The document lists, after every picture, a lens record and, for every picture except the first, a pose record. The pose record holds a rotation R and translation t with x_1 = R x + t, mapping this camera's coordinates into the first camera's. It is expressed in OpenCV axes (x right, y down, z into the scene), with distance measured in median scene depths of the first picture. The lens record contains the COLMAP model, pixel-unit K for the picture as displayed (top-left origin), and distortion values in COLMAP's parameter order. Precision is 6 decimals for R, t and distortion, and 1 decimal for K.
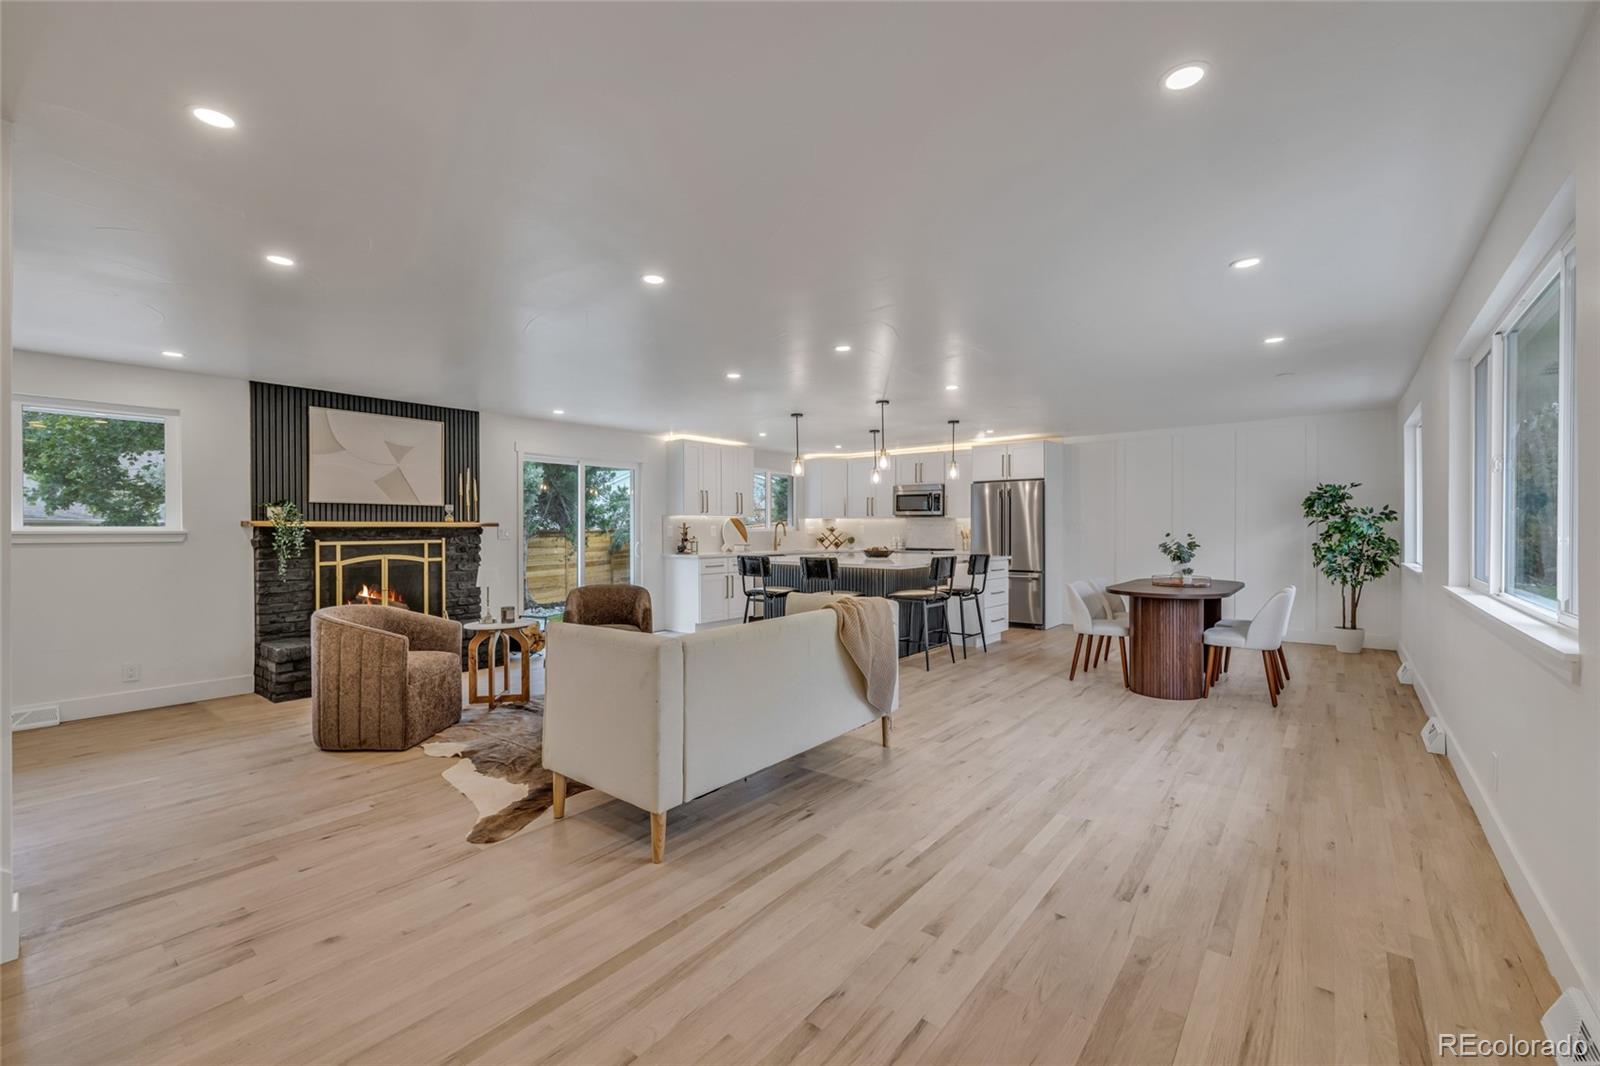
lens RADIAL K [[670.0, 0, 804.8], [0, 670.0, 535.6], [0, 0, 1]] dist [0.001351, 0.000752]
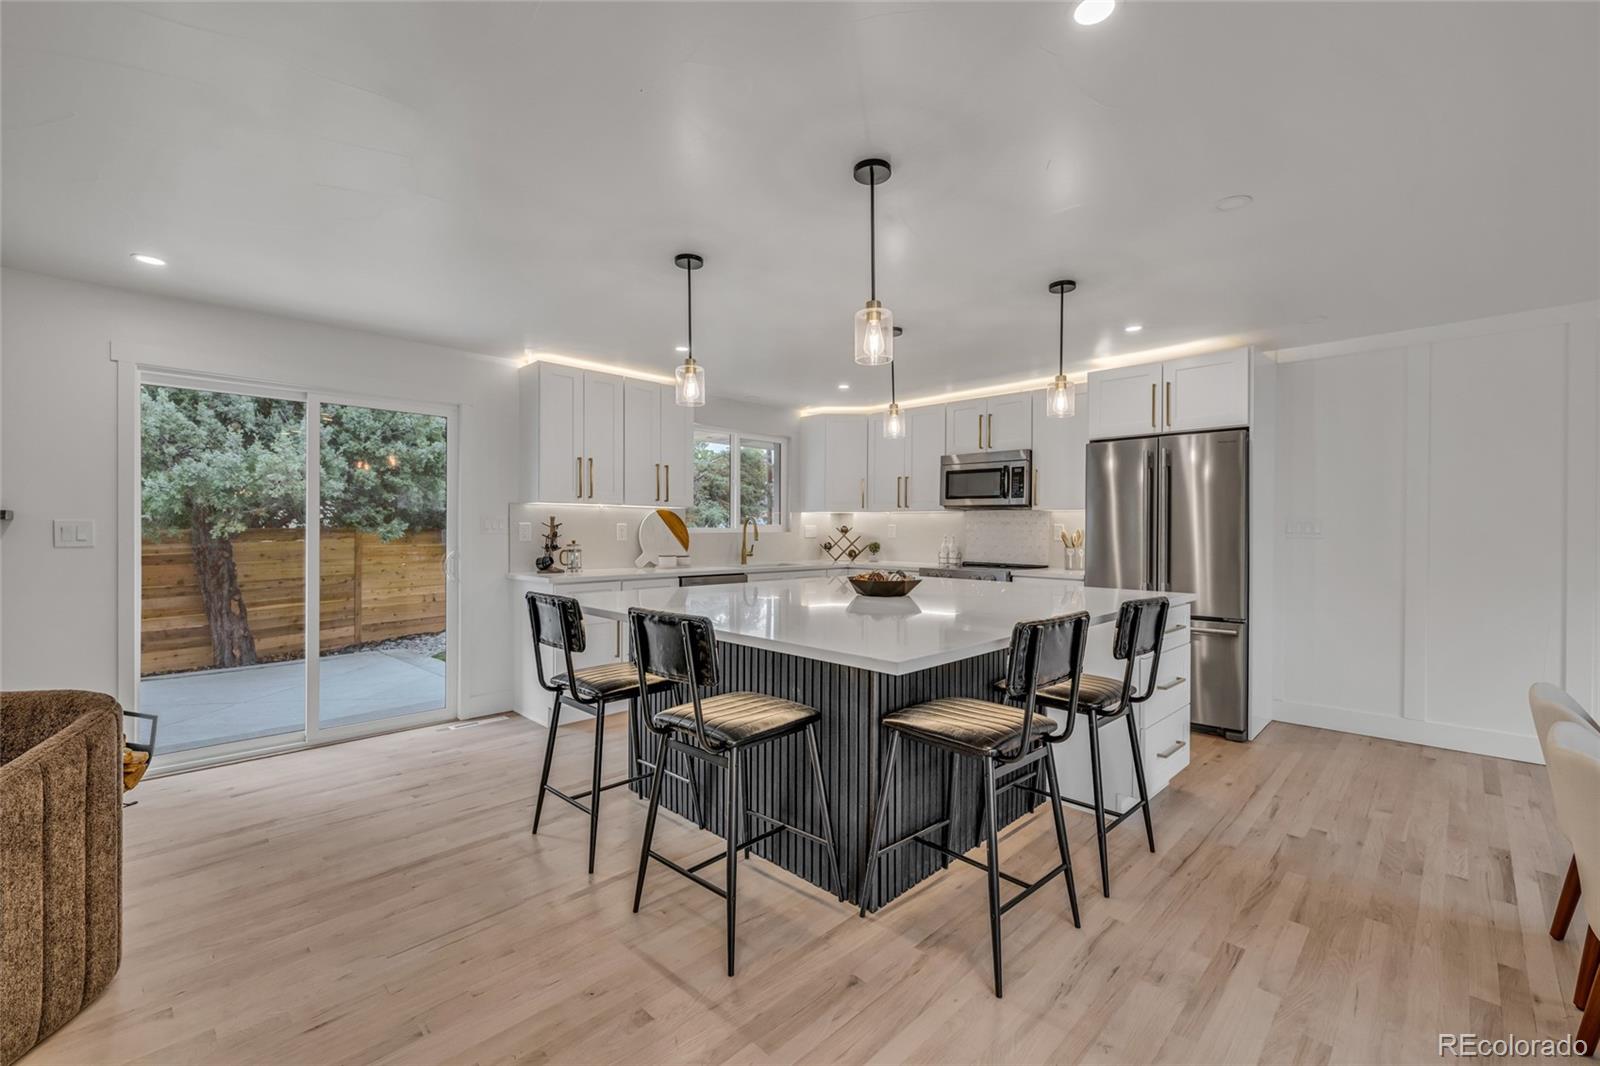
lens RADIAL K [[670.0, 0, 806.3], [0, 670.0, 544.2], [0, 0, 1]] dist [0.001351, 0.000752]
pose [[0.995159, 0.008162, -0.097937, 0.112418], [-0.006946, 0.999895, 0.012750, -0.006057], [0.098031, -0.012008, 0.995111, 0.625226]]
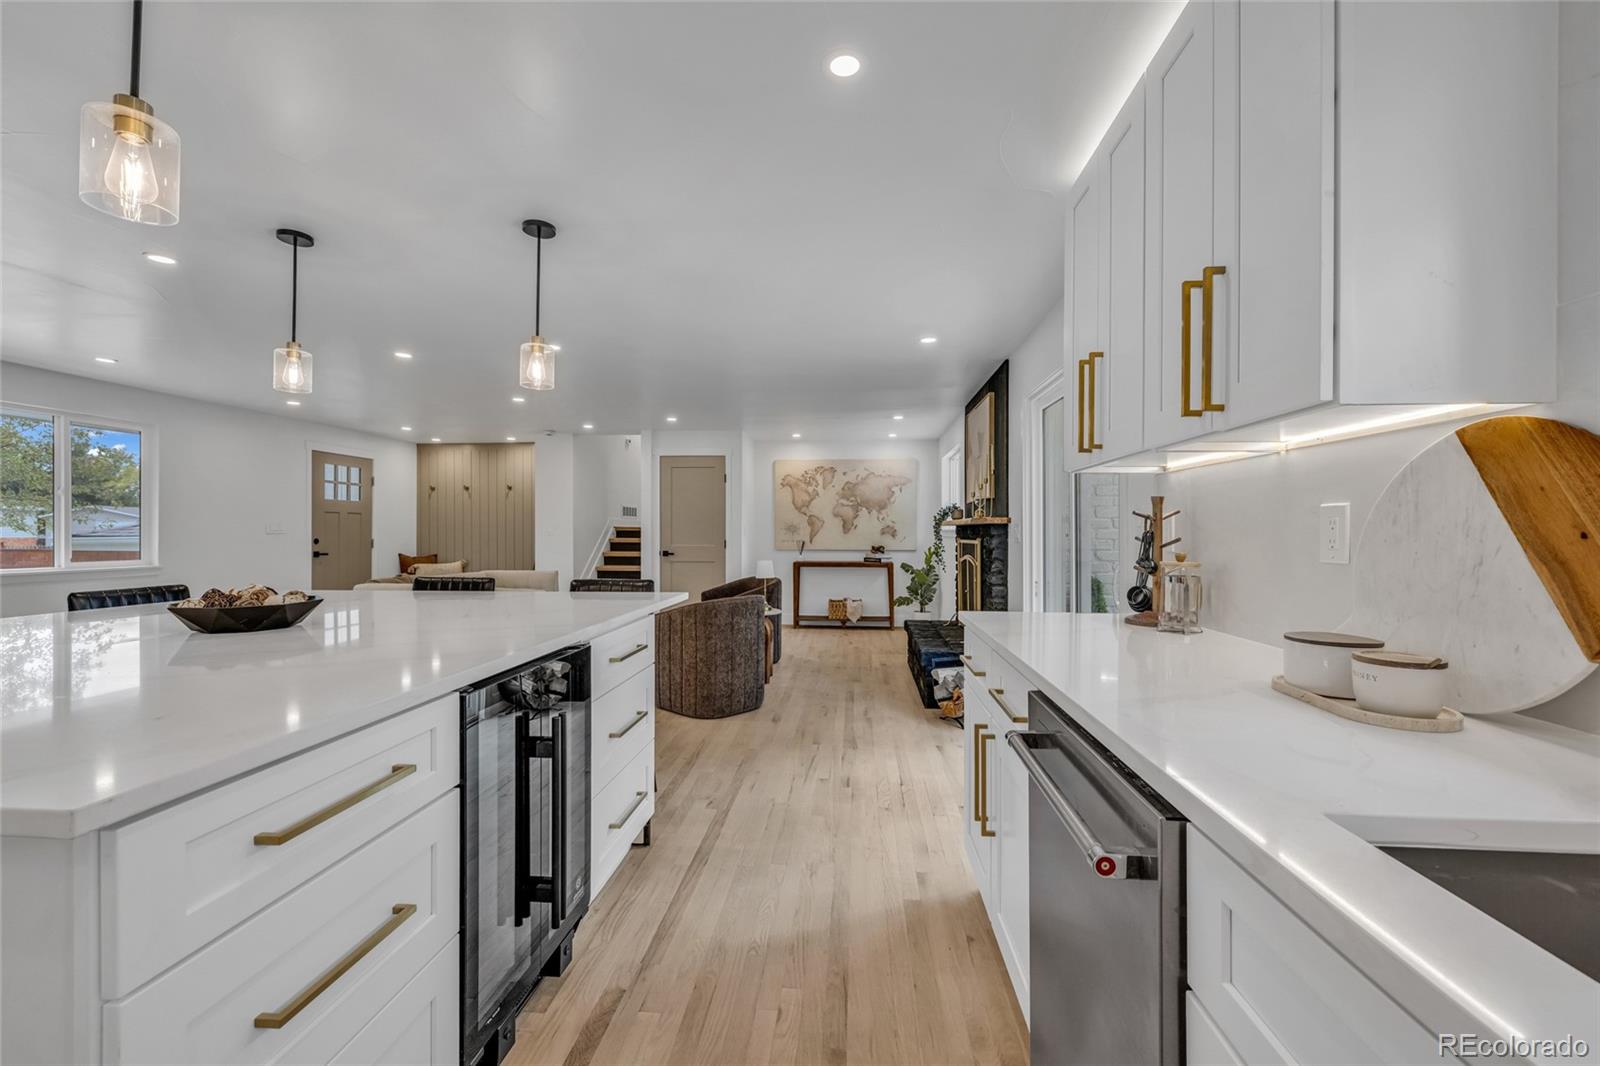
lens RADIAL K [[670.0, 0, 810.2], [0, 670.0, 523.6], [0, 0, 1]] dist [0.001351, 0.000752]
pose [[-0.825015, -0.004077, -0.565097, 0.084779], [-0.002810, 0.999991, -0.003112, -0.010681], [0.565104, -0.000979, -0.825019, 1.511228]]
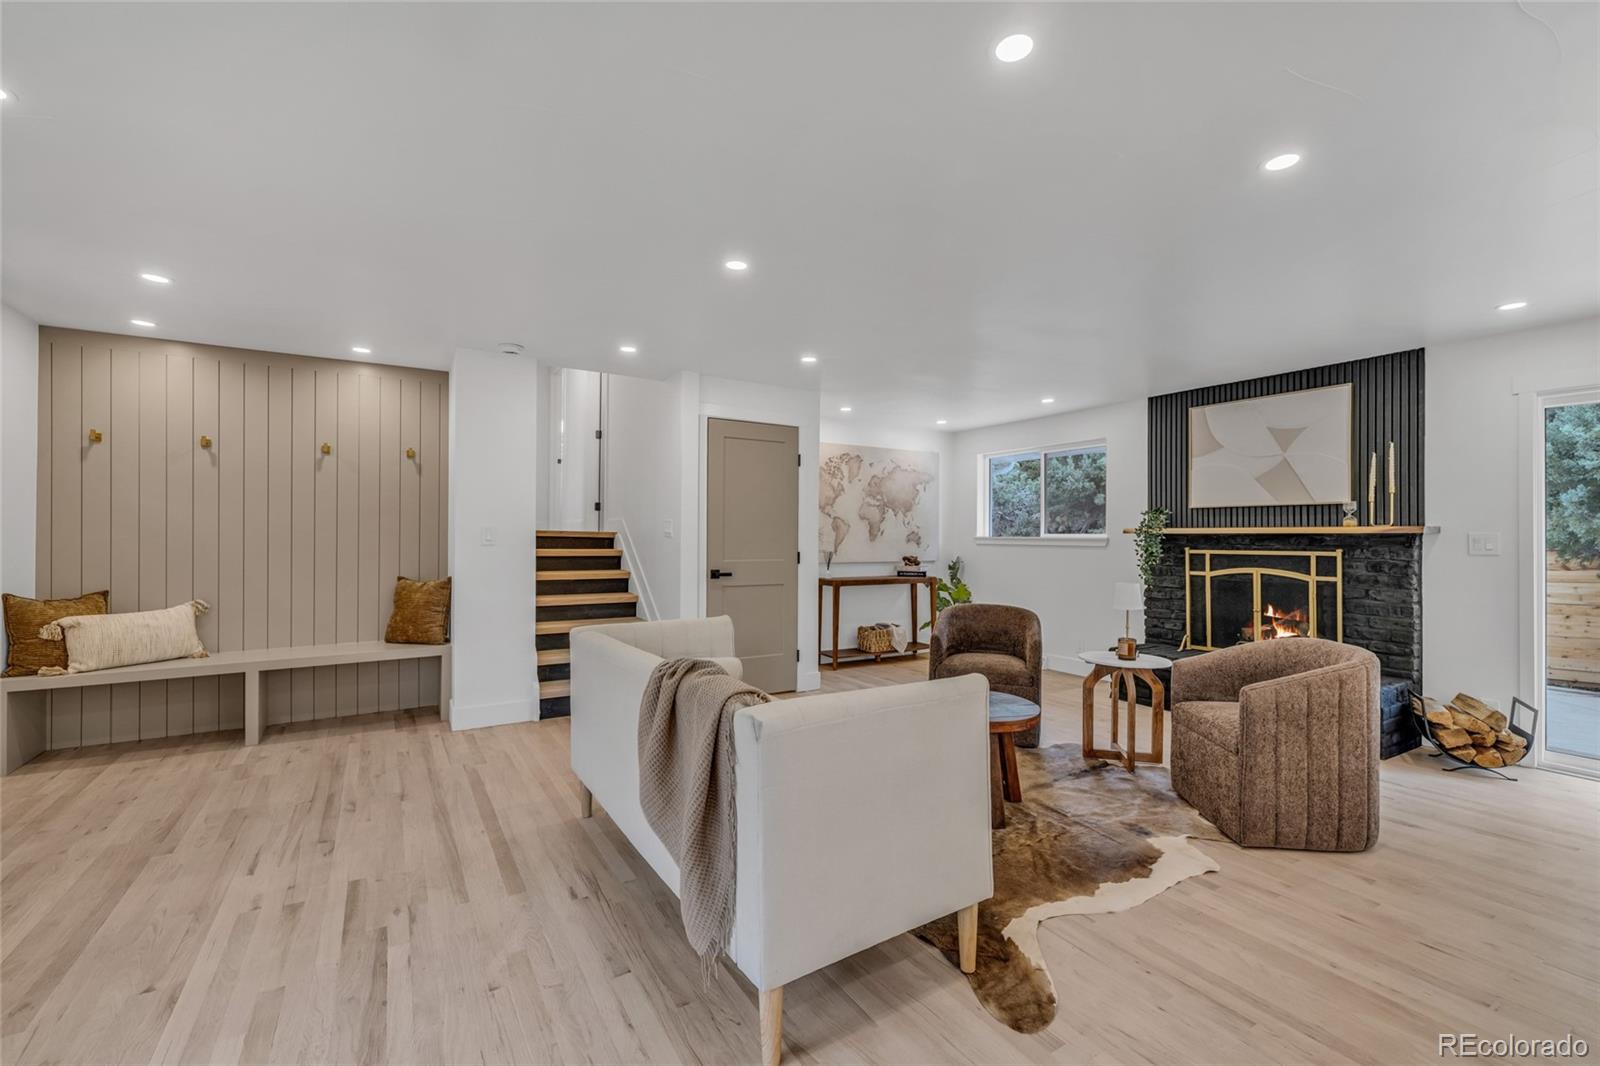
lens RADIAL K [[670.0, 0, 801.5], [0, 670.0, 531.5], [0, 0, 1]] dist [0.001351, 0.000752]
pose [[-0.339842, -0.004381, -0.940472, 0.301801], [-0.010997, 0.999939, -0.000685, -0.008119], [0.940418, 0.010110, -0.339869, 0.689225]]
